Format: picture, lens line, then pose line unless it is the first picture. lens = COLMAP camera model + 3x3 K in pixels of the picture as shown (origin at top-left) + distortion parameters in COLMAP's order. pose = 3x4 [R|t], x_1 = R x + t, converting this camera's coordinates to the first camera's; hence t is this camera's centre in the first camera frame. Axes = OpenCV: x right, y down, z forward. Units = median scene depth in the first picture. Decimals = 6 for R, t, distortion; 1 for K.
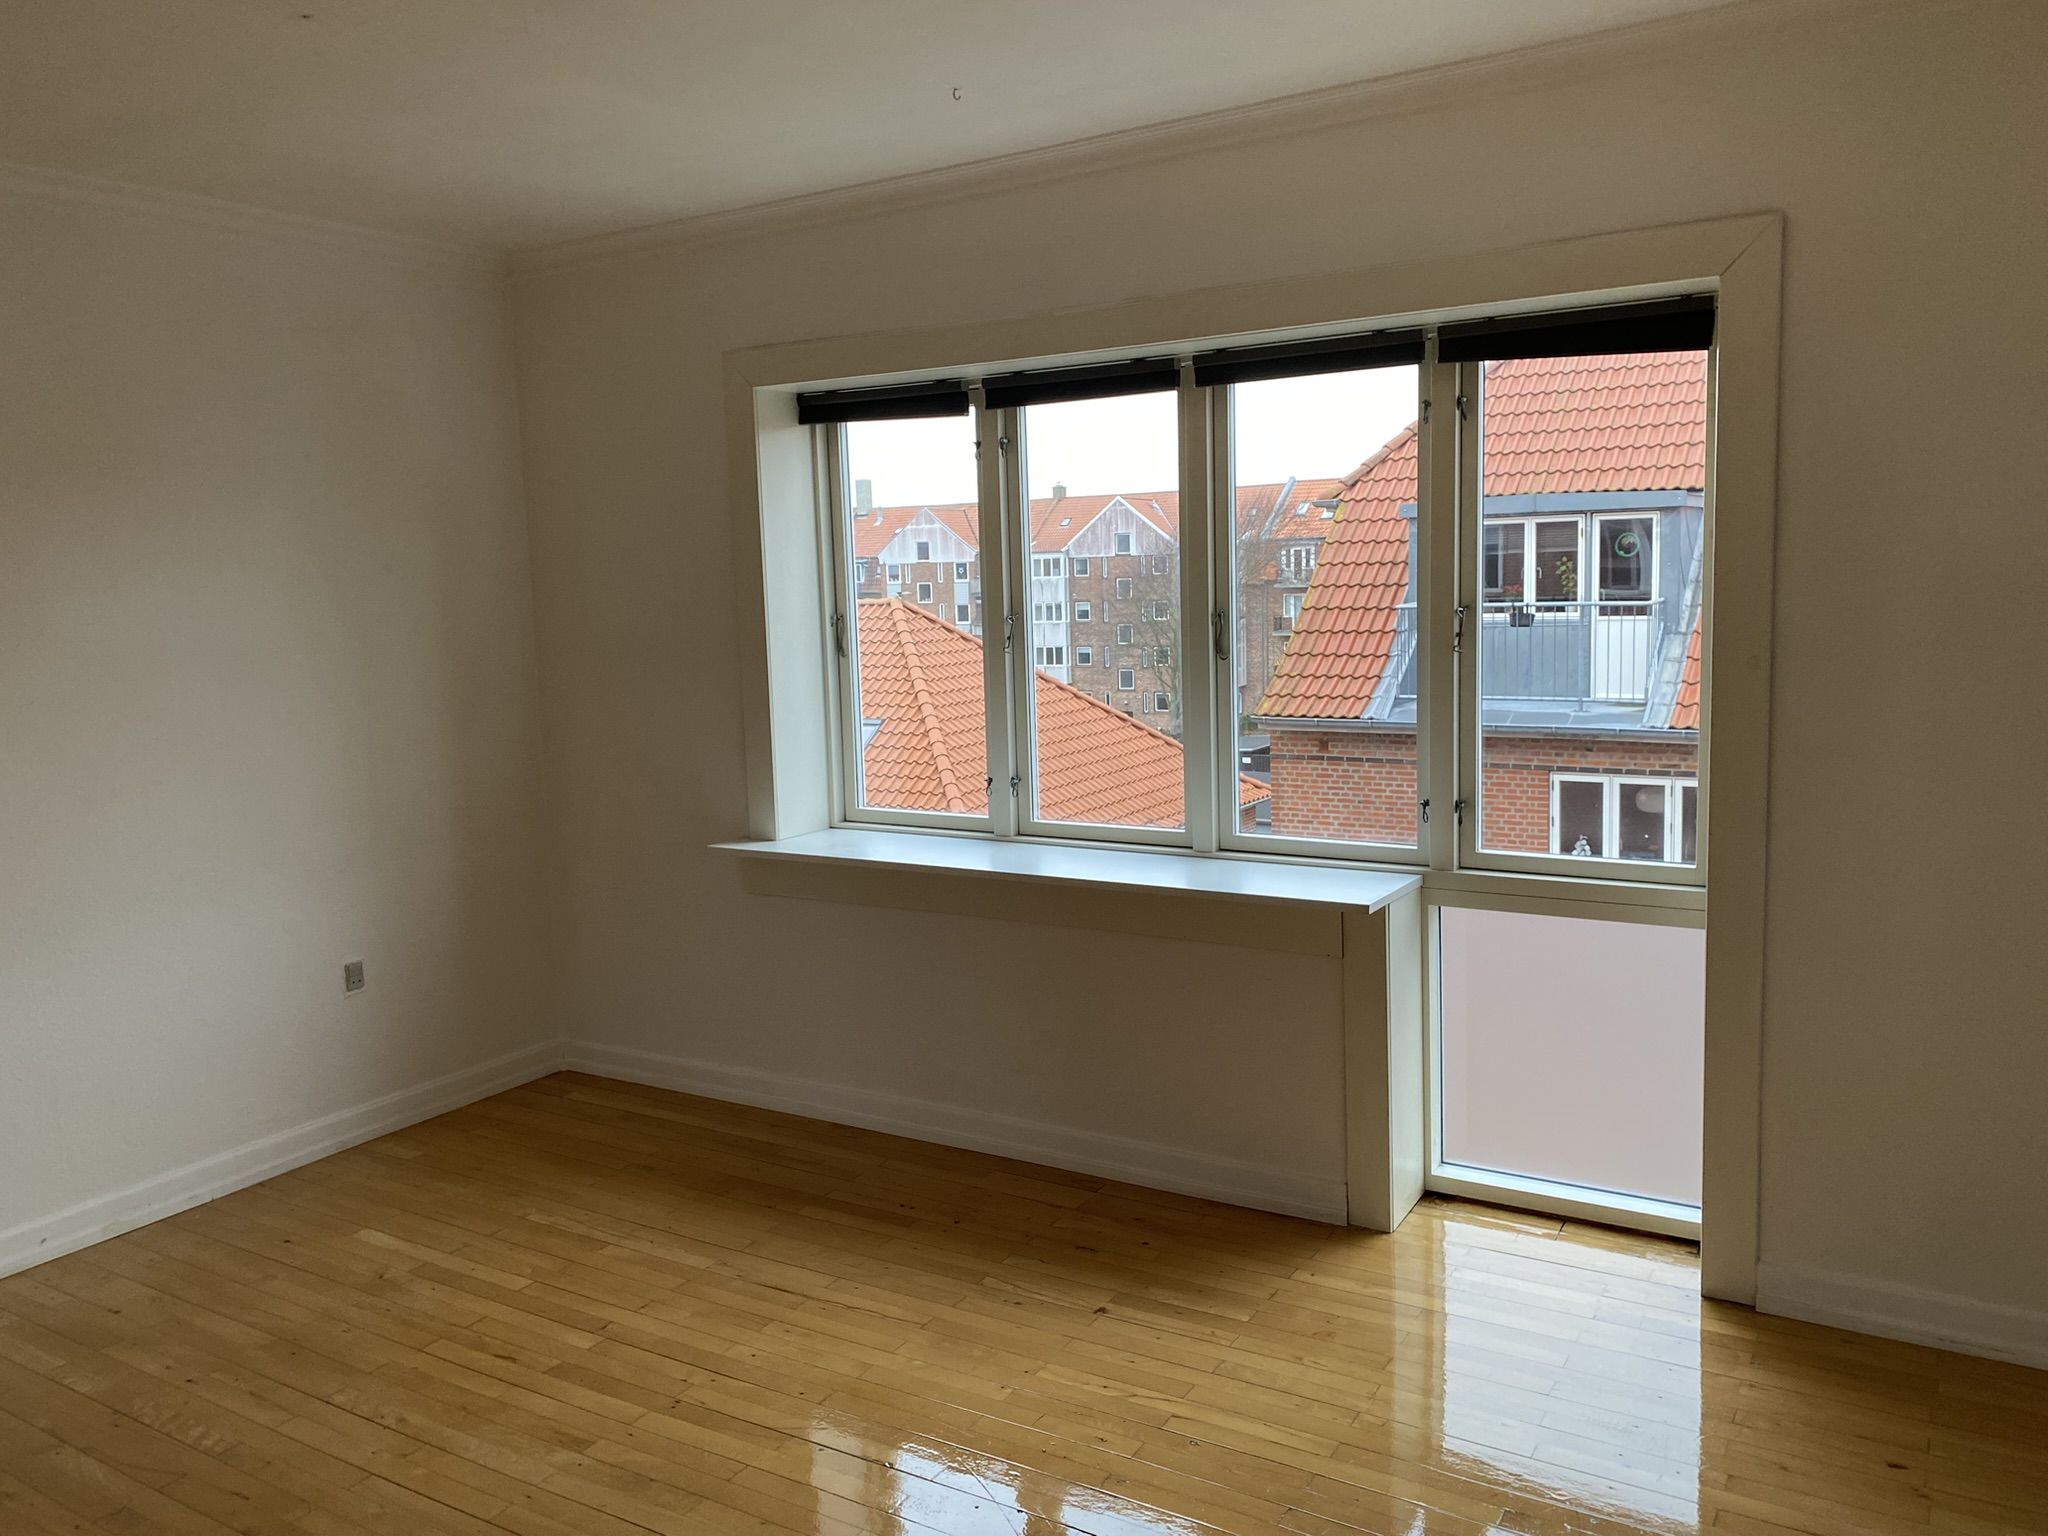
lens RADIAL K [[1549.0, 0, 1023.4], [0, 1549.0, 766.2], [0, 0, 1]] dist [0.040555, -0.019700]
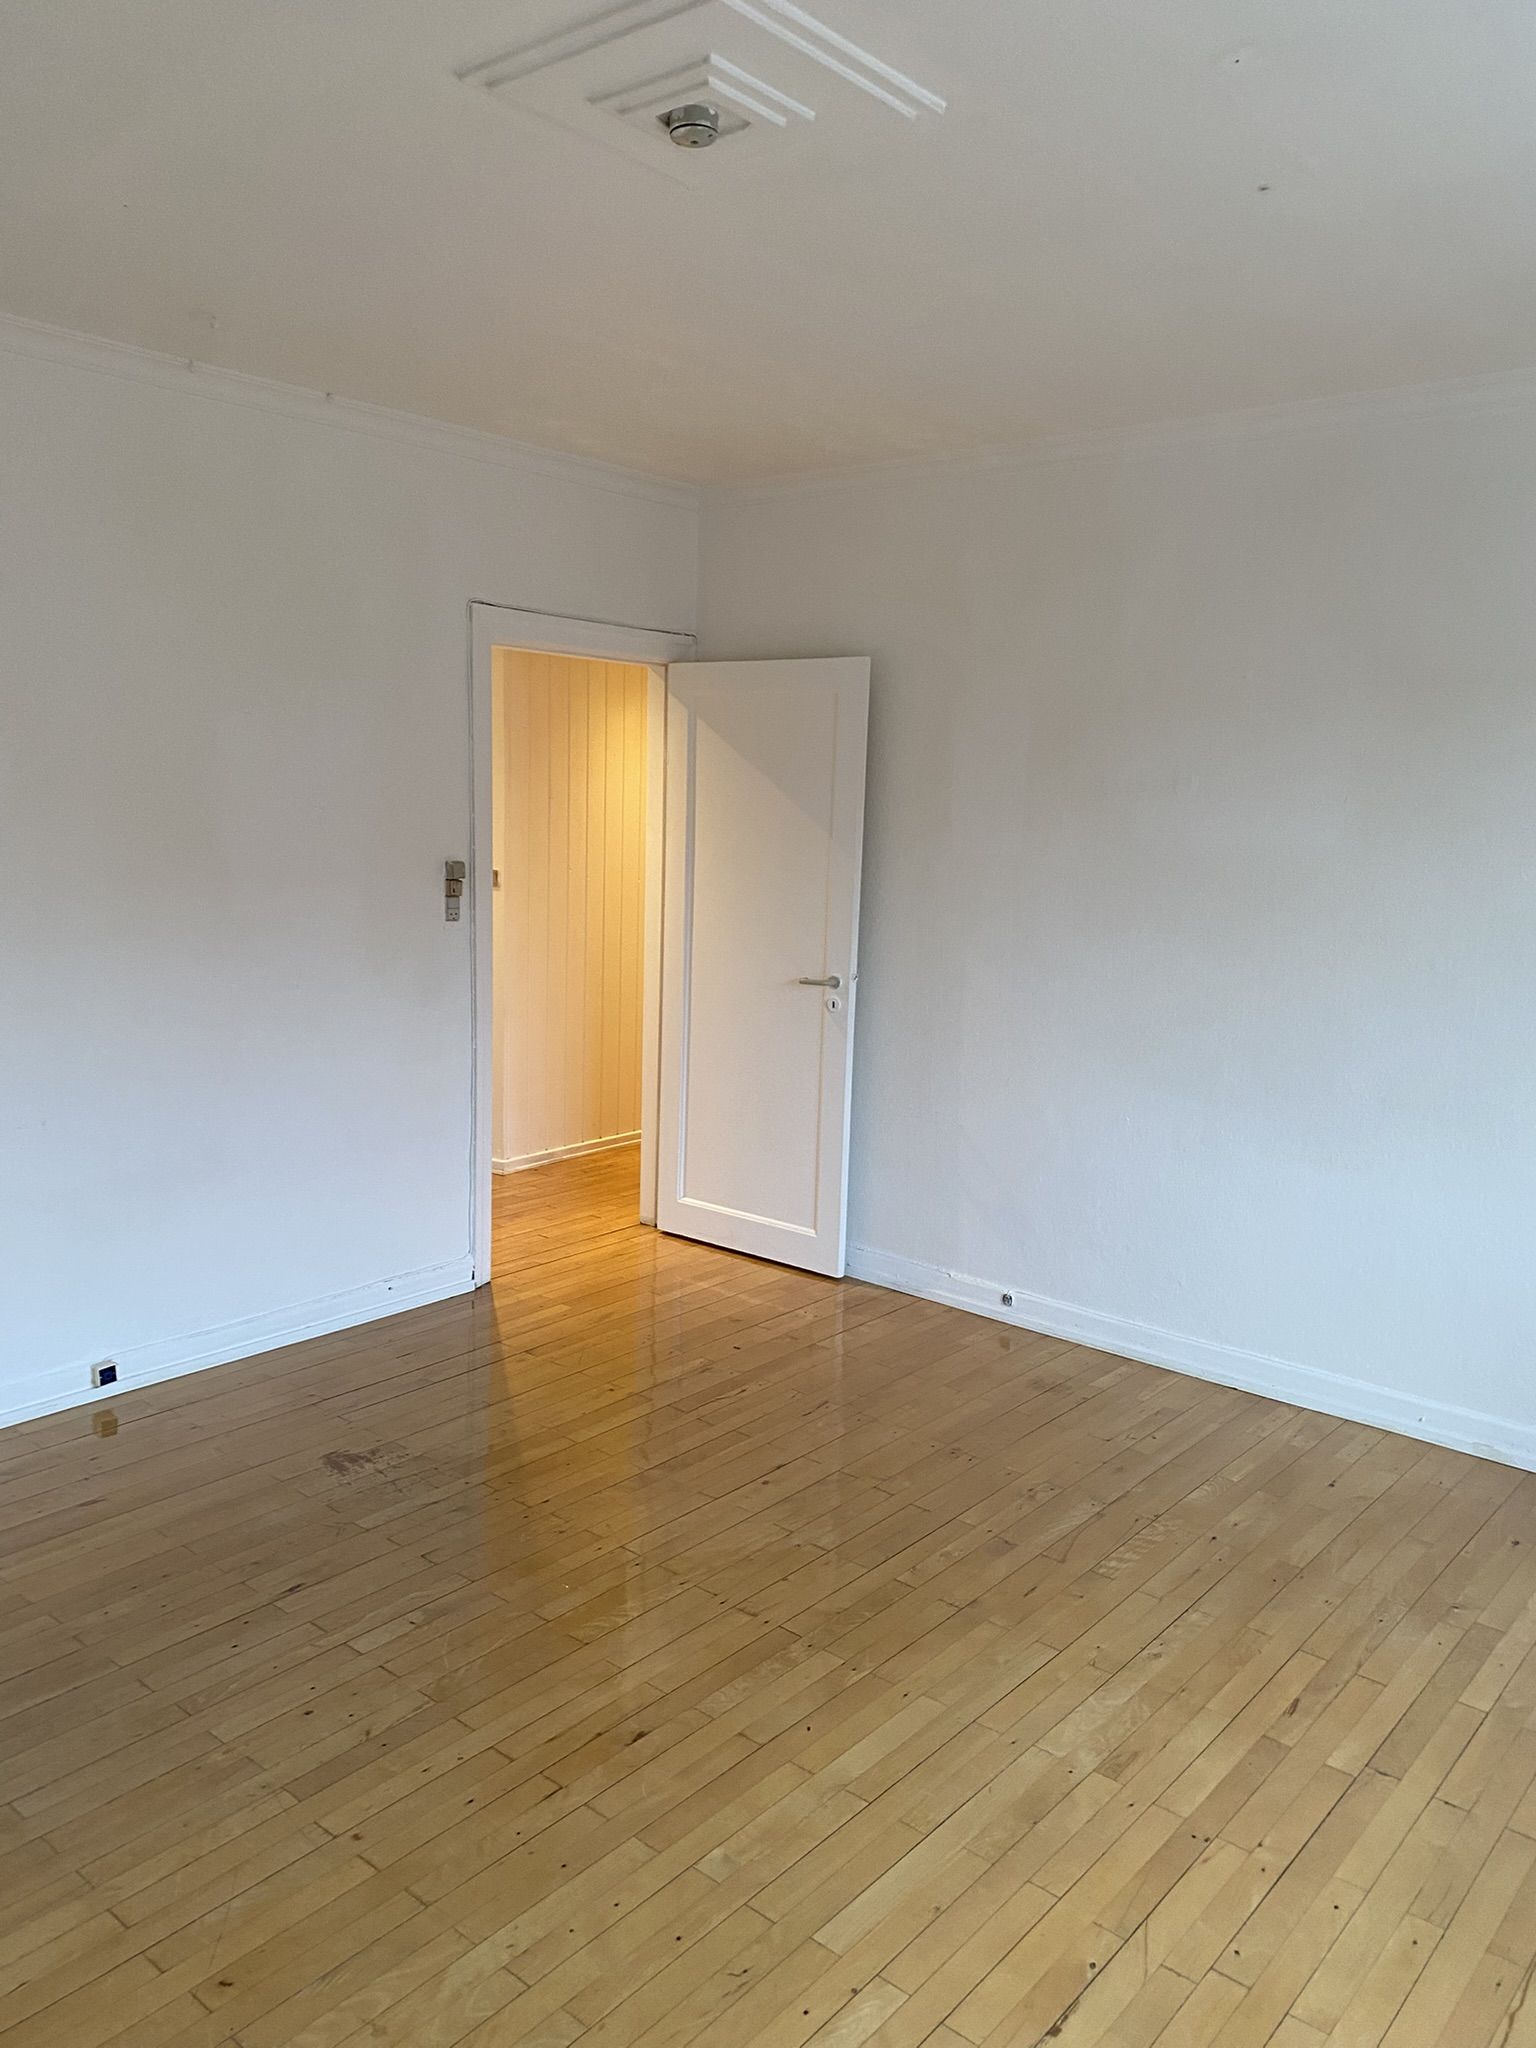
lens RADIAL K [[1549.0, 0, 766.0], [0, 1549.0, 1024.6], [0, 0, 1]] dist [0.040555, -0.019700]
pose [[-0.150497, 0.172594, -0.973428, 0.486770], [-0.143236, 0.970446, 0.194210, -0.112330], [0.978179, 0.168658, -0.121328, 0.755885]]
